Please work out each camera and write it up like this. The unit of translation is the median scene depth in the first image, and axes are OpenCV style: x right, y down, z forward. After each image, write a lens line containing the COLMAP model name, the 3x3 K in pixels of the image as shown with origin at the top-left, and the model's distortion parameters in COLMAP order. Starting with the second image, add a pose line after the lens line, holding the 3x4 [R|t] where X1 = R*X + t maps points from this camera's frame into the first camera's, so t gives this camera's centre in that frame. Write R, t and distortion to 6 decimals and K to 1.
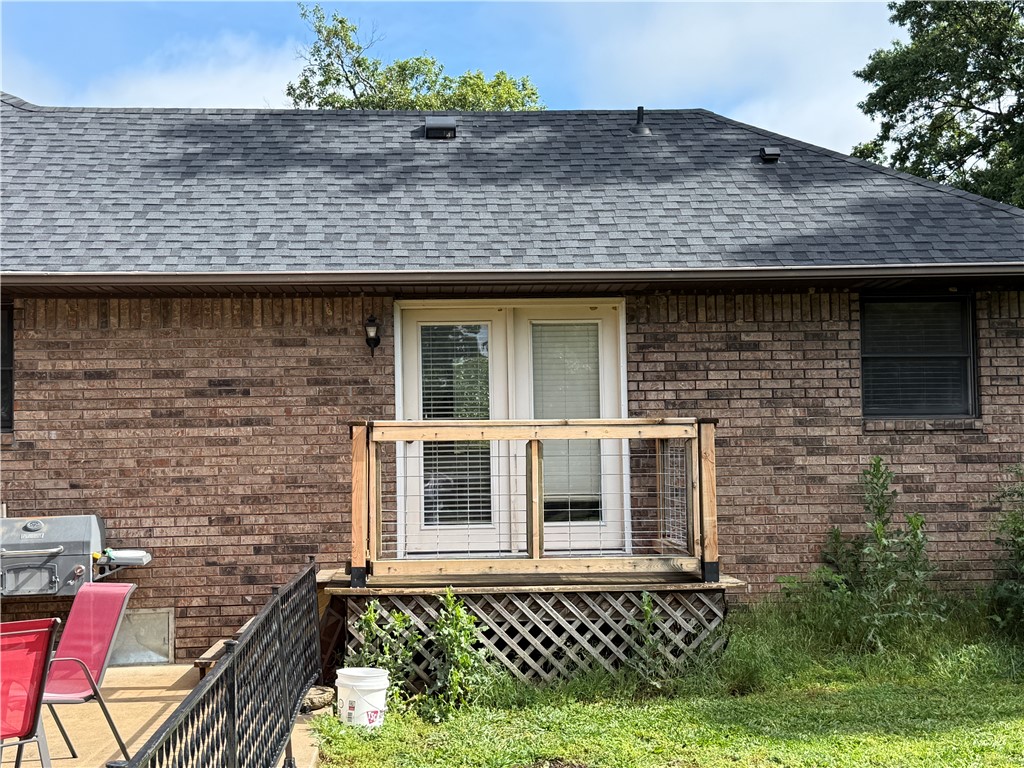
lens RADIAL K [[1353.3, 0, 514.2], [0, 1353.3, 384.0], [0, 0, 1]] dist [0.009296, 0.000000]
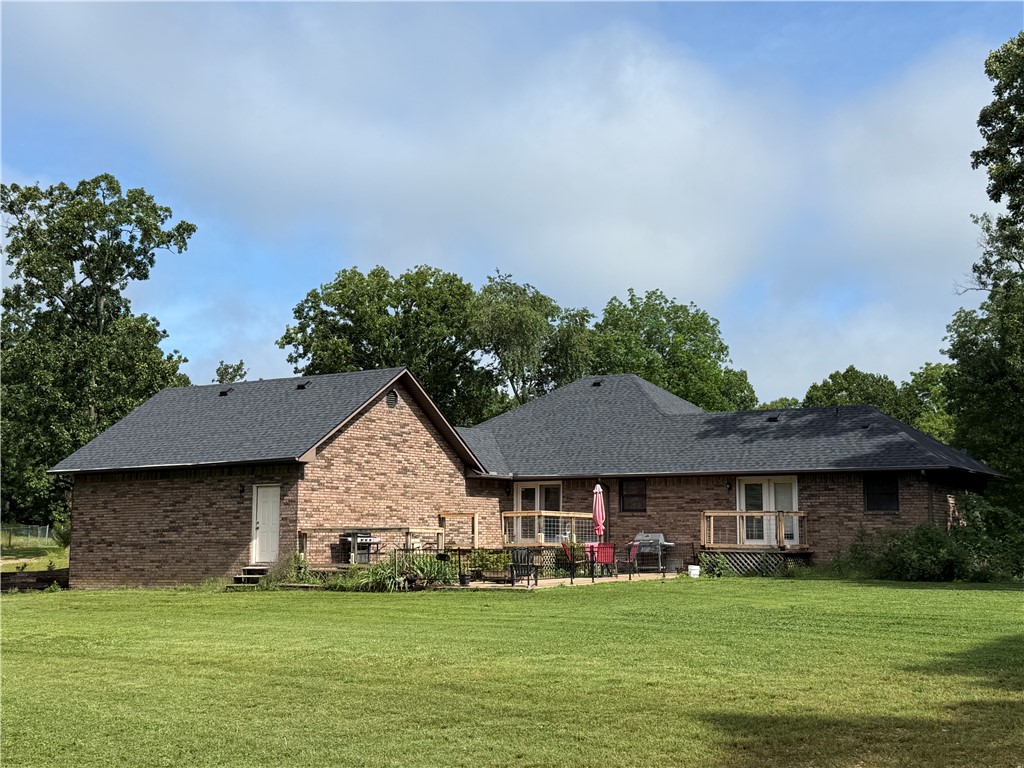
lens RADIAL K [[1353.3, 0, 510.9], [0, 1353.3, 386.4], [0, 0, 1]] dist [0.009296, 0.000000]
pose [[0.793073, -0.046717, -0.607332, 1.682132], [0.015281, 0.998267, -0.056834, -0.109506], [0.608934, 0.035793, 0.792413, -2.306821]]
